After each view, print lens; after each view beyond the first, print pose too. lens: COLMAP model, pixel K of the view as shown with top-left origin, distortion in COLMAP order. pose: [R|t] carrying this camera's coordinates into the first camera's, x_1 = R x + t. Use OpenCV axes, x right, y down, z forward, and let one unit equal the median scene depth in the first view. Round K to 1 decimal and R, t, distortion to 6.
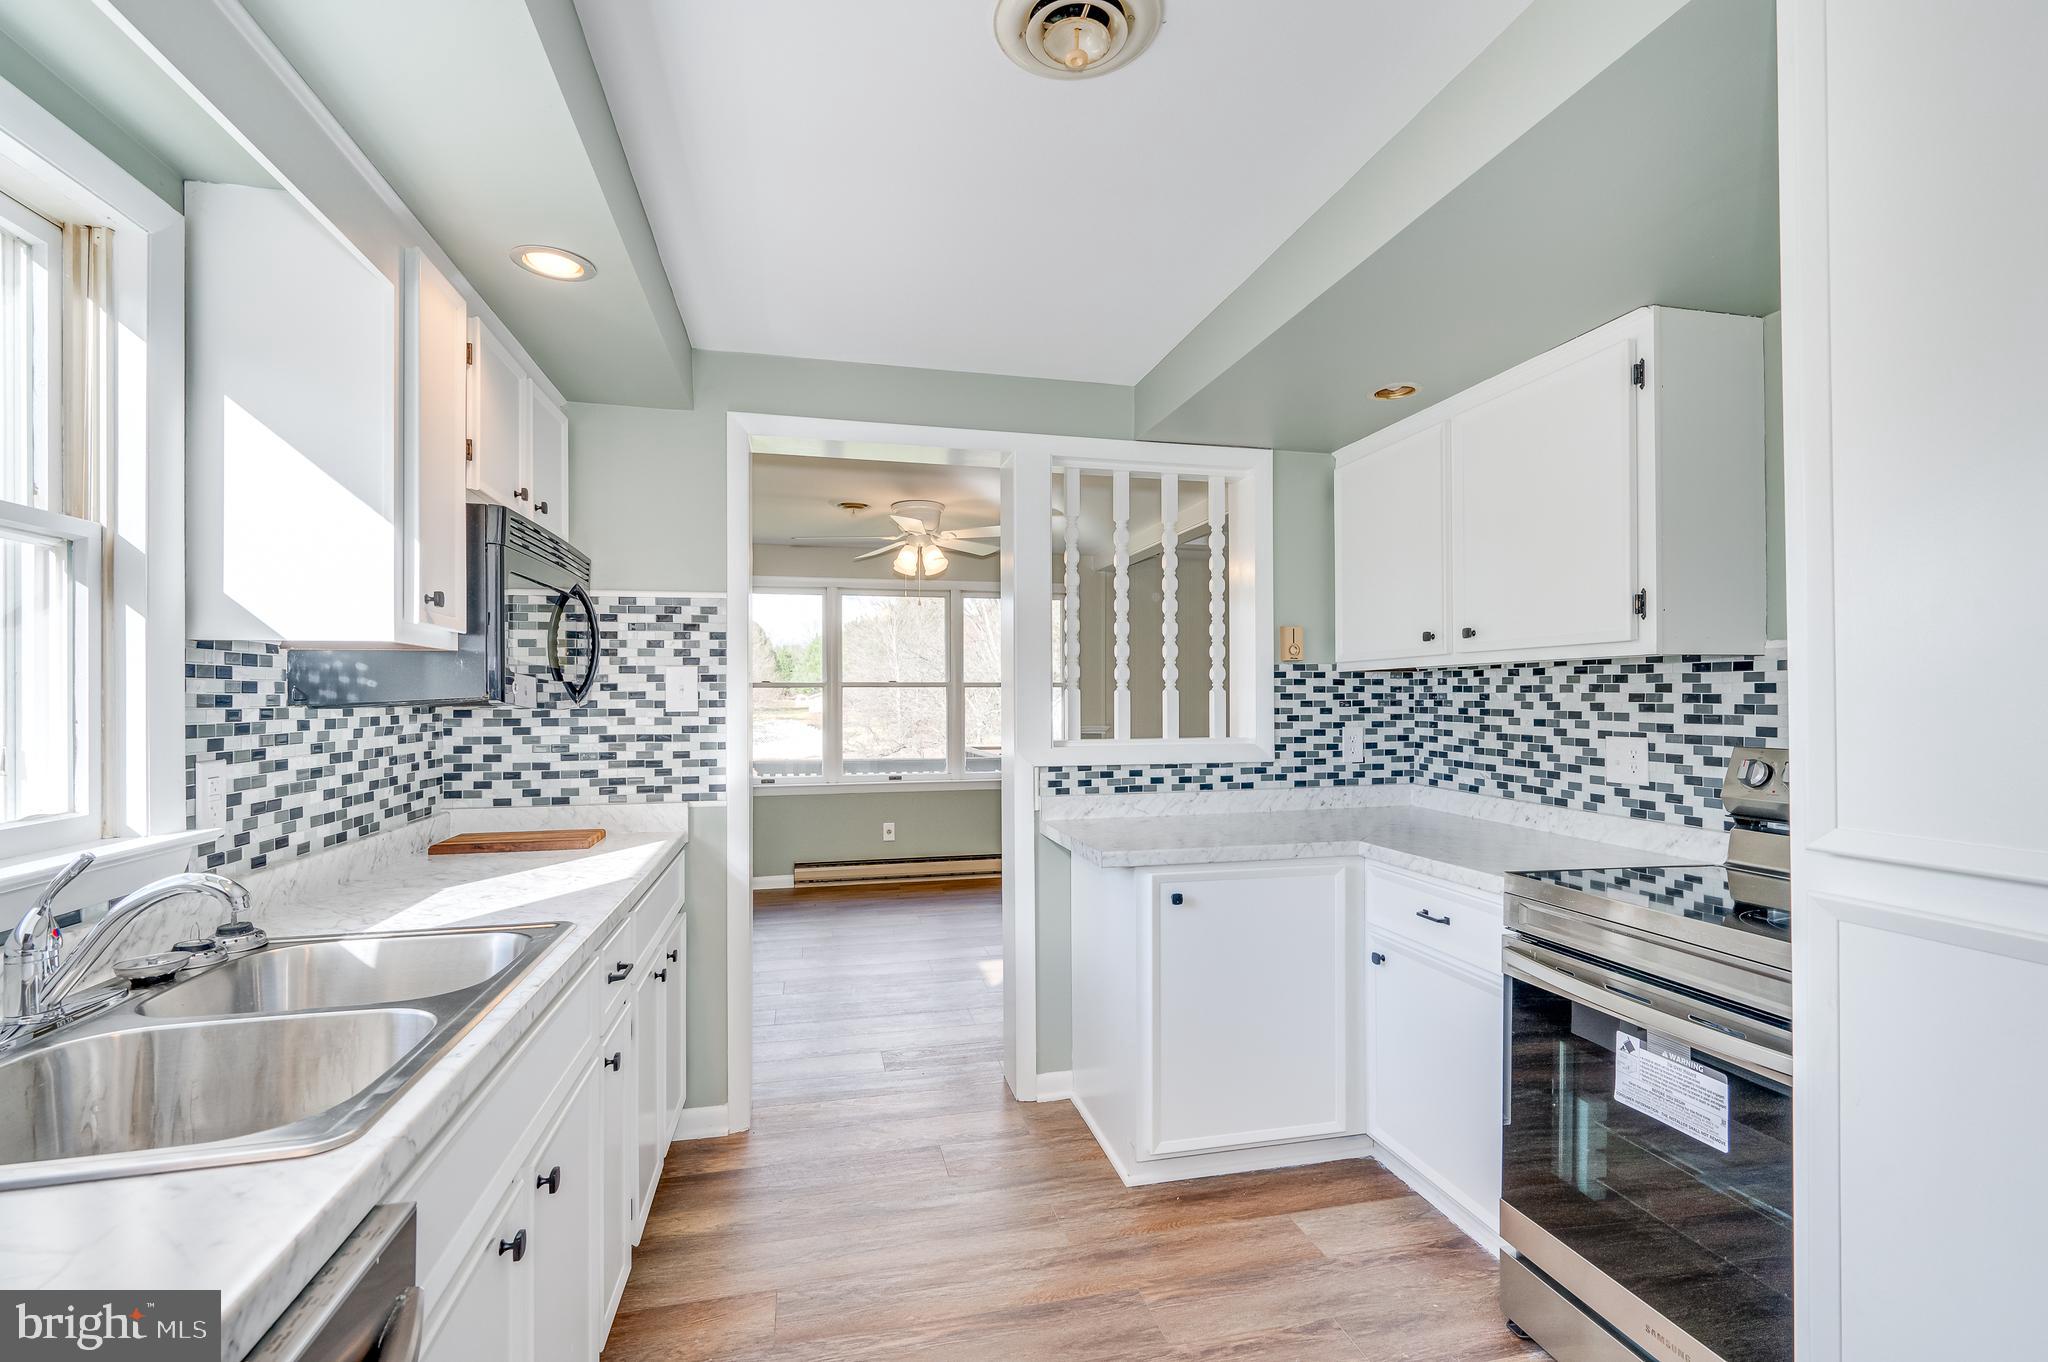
lens RADIAL K [[893.0, 0, 1026.5], [0, 893.0, 696.6], [0, 0, 1]] dist [0.001682, -0.001563]
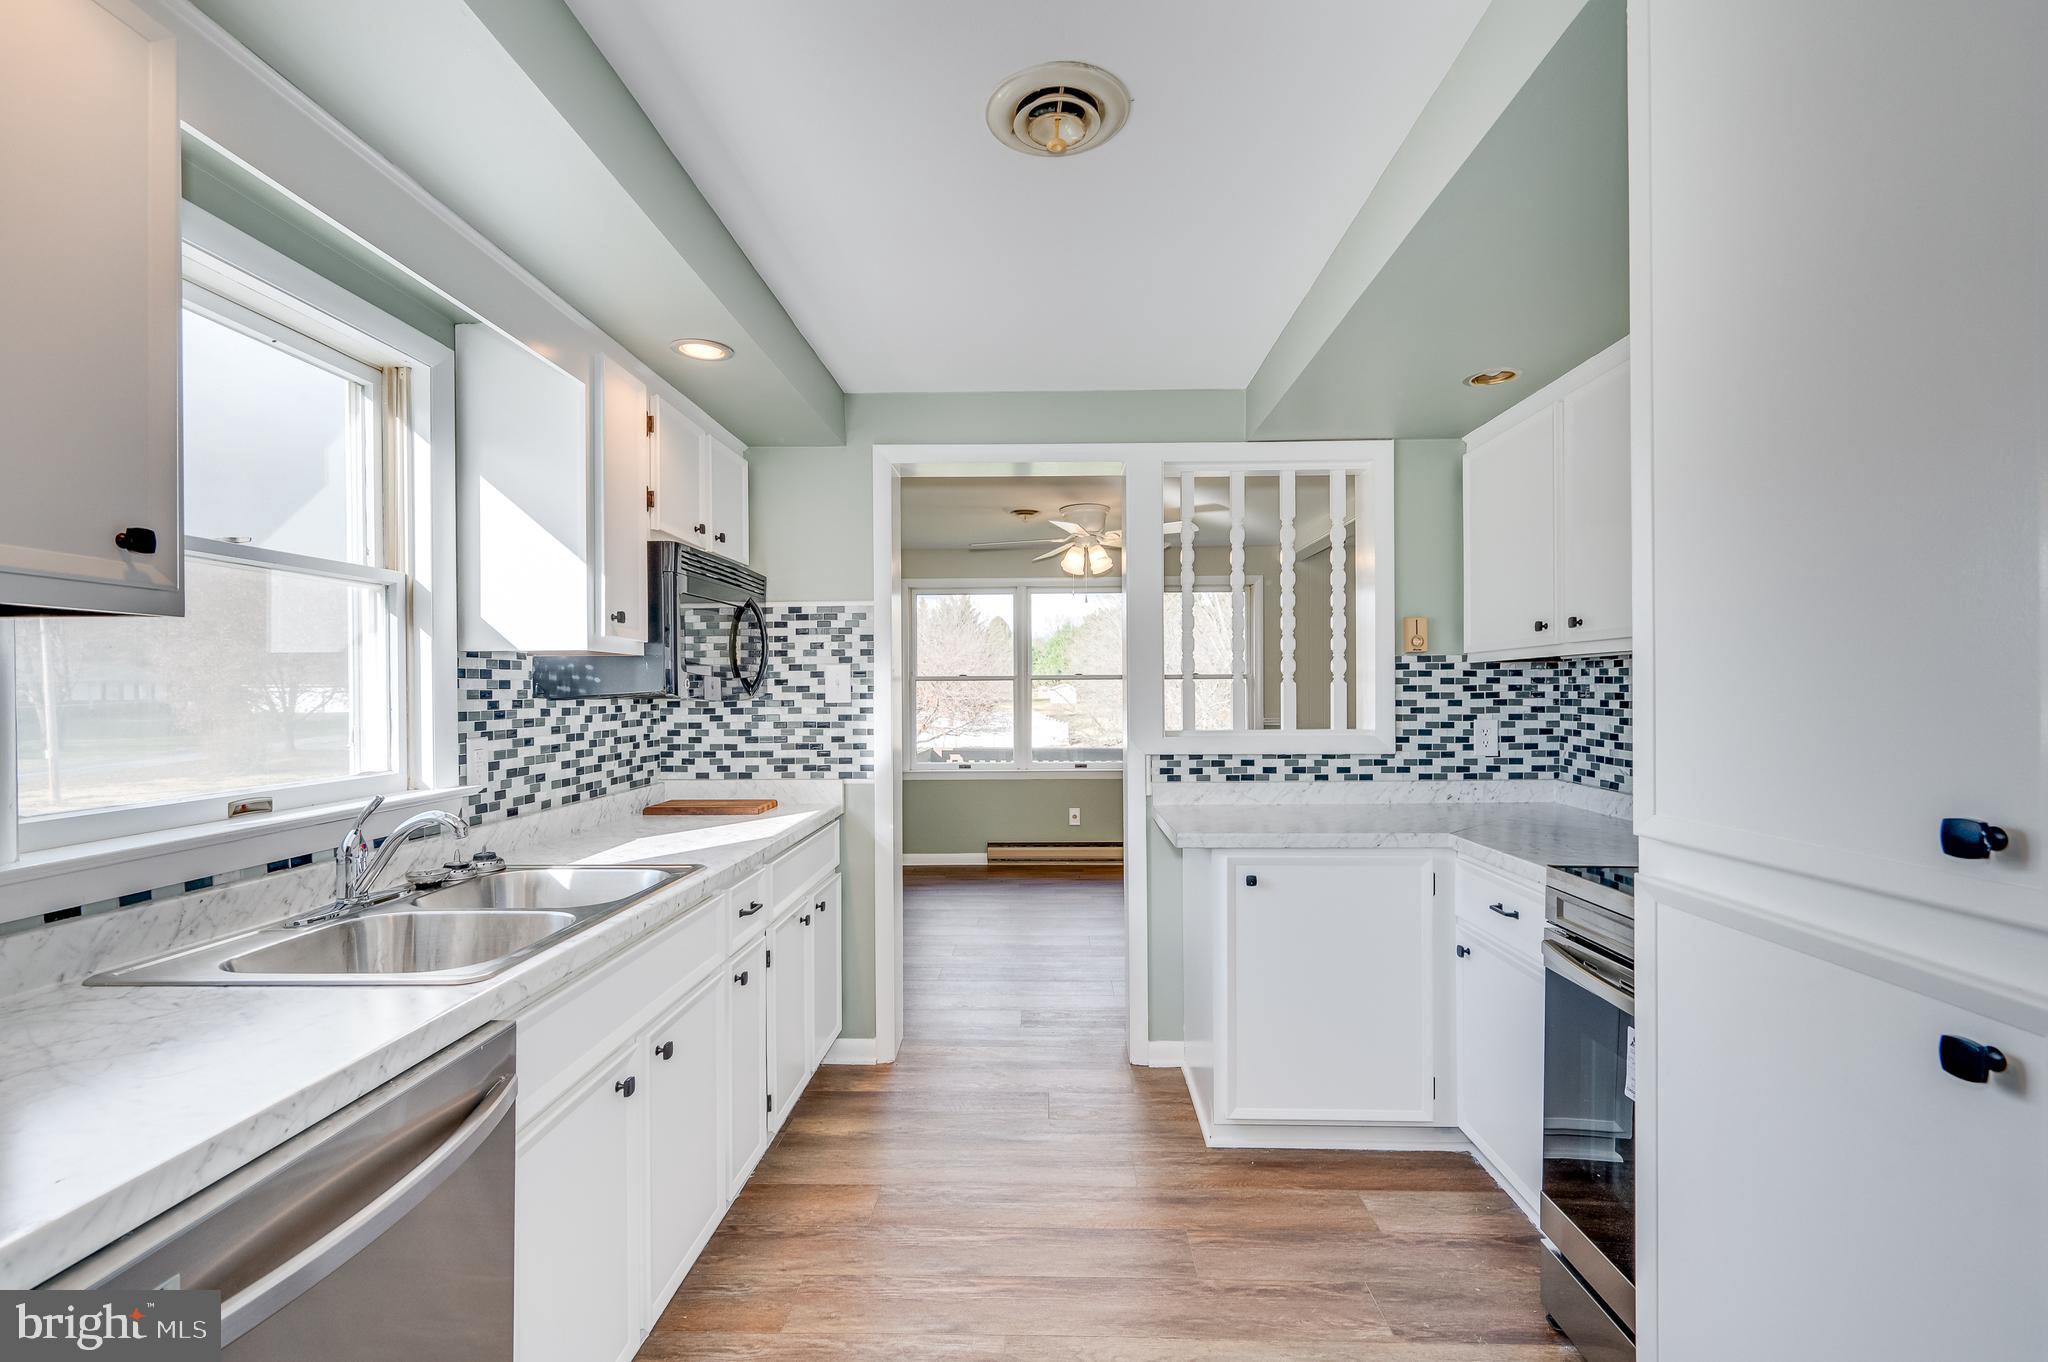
lens RADIAL K [[893.0, 0, 1035.9], [0, 893.0, 697.2], [0, 0, 1]] dist [0.001682, -0.001563]
pose [[0.966634, -0.000104, -0.256161, 0.167908], [0.002715, 0.999948, 0.009838, -0.001337], [0.256147, -0.010206, 0.966584, -0.073424]]
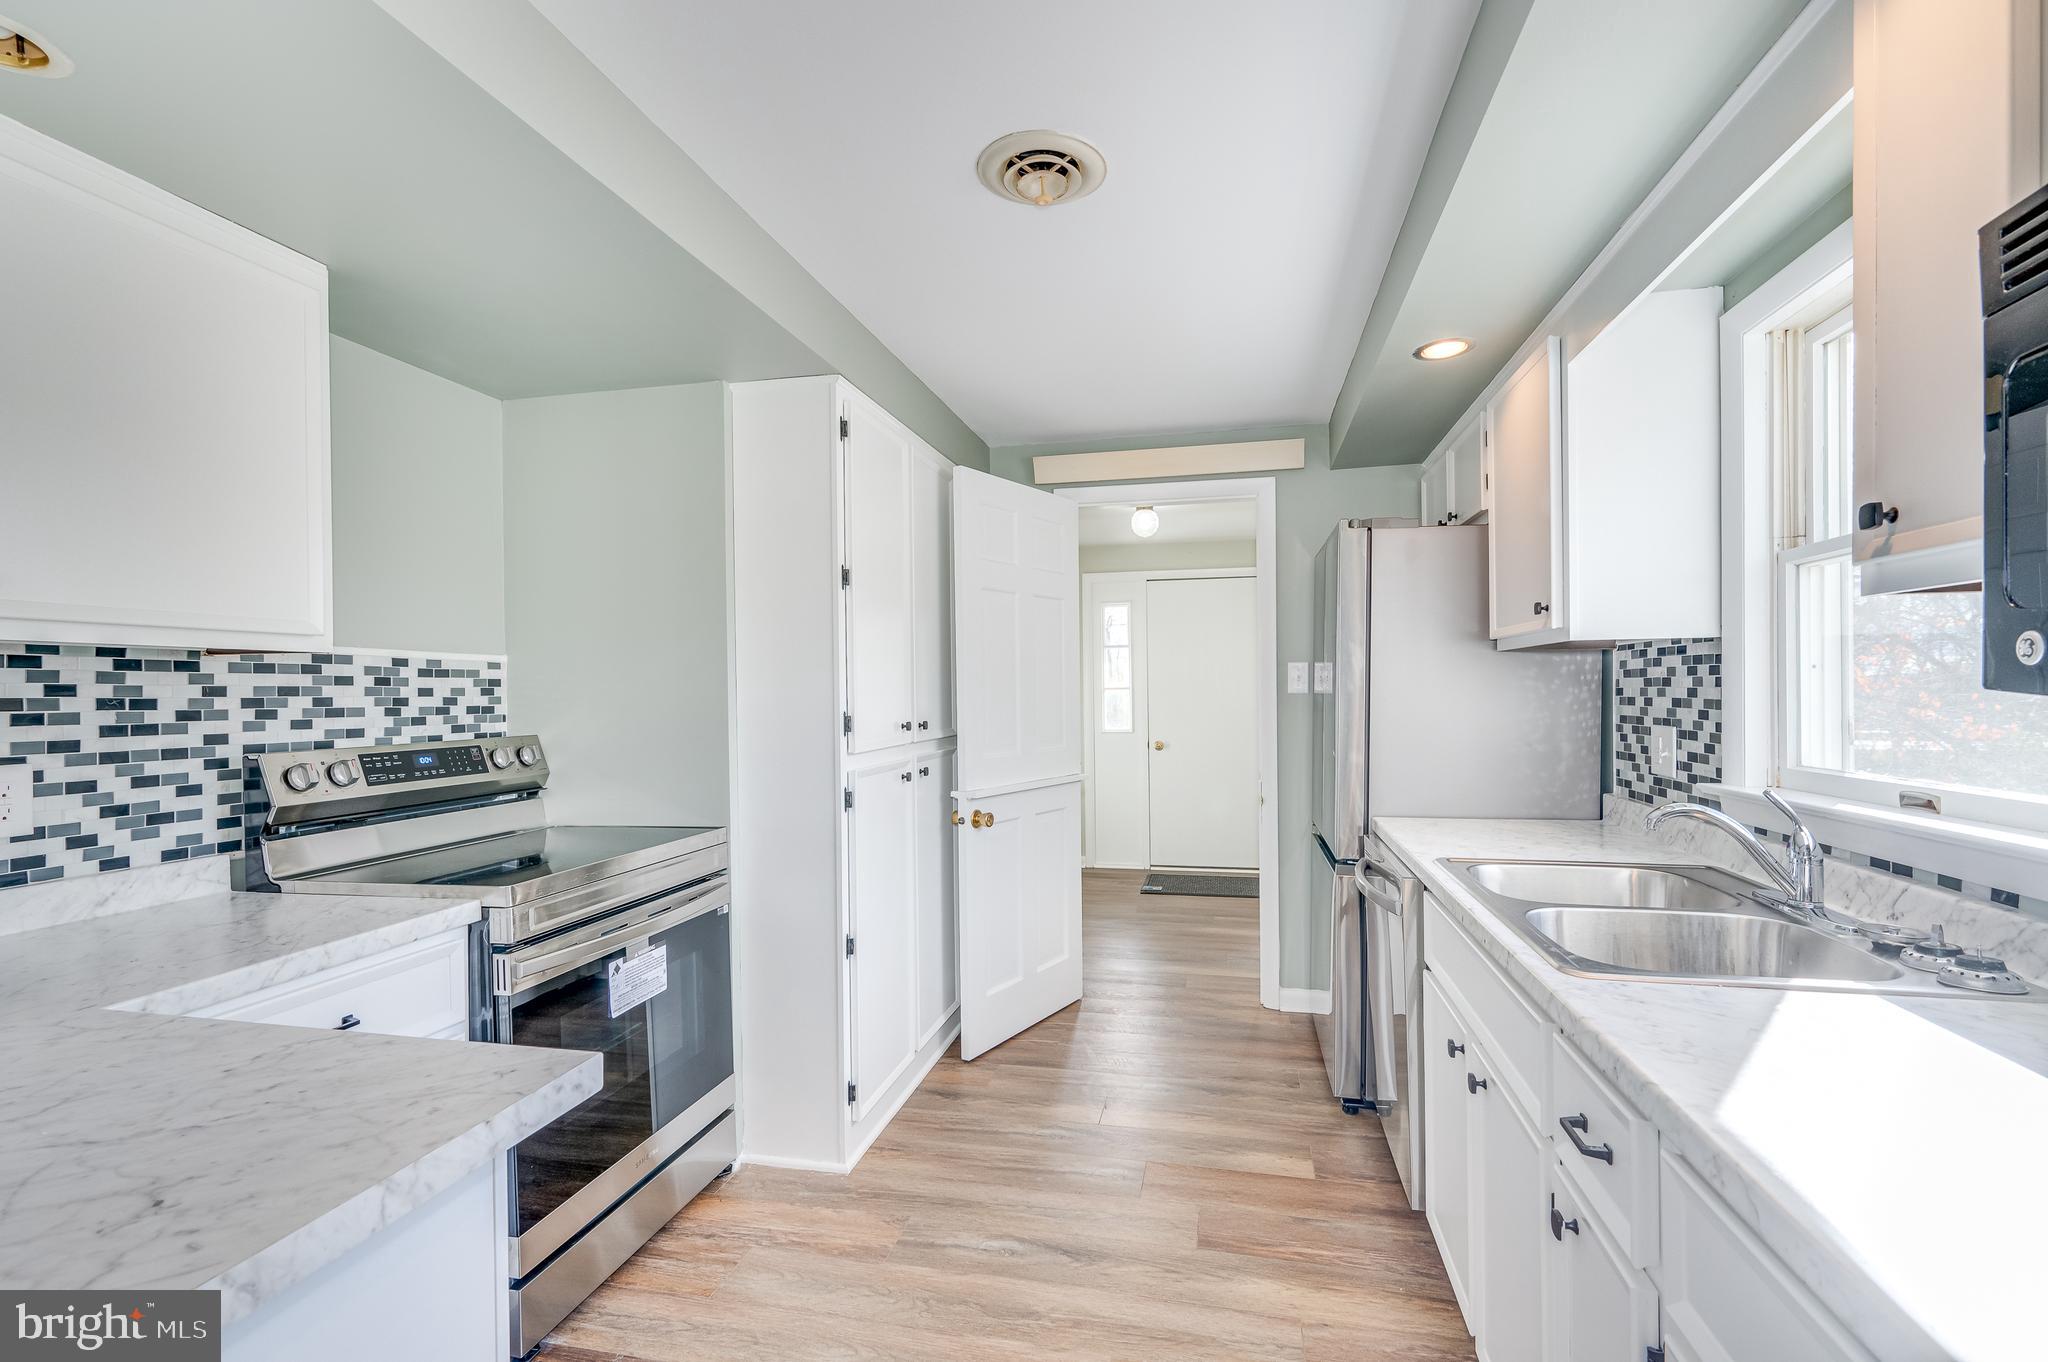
lens RADIAL K [[893.0, 0, 1038.2], [0, 893.0, 682.9], [0, 0, 1]] dist [0.001682, -0.001563]
pose [[-0.899091, 0.016944, 0.437434, -0.391370], [0.014197, 0.999854, -0.009548, 0.002897], [-0.437532, -0.002374, -0.899200, 1.708127]]
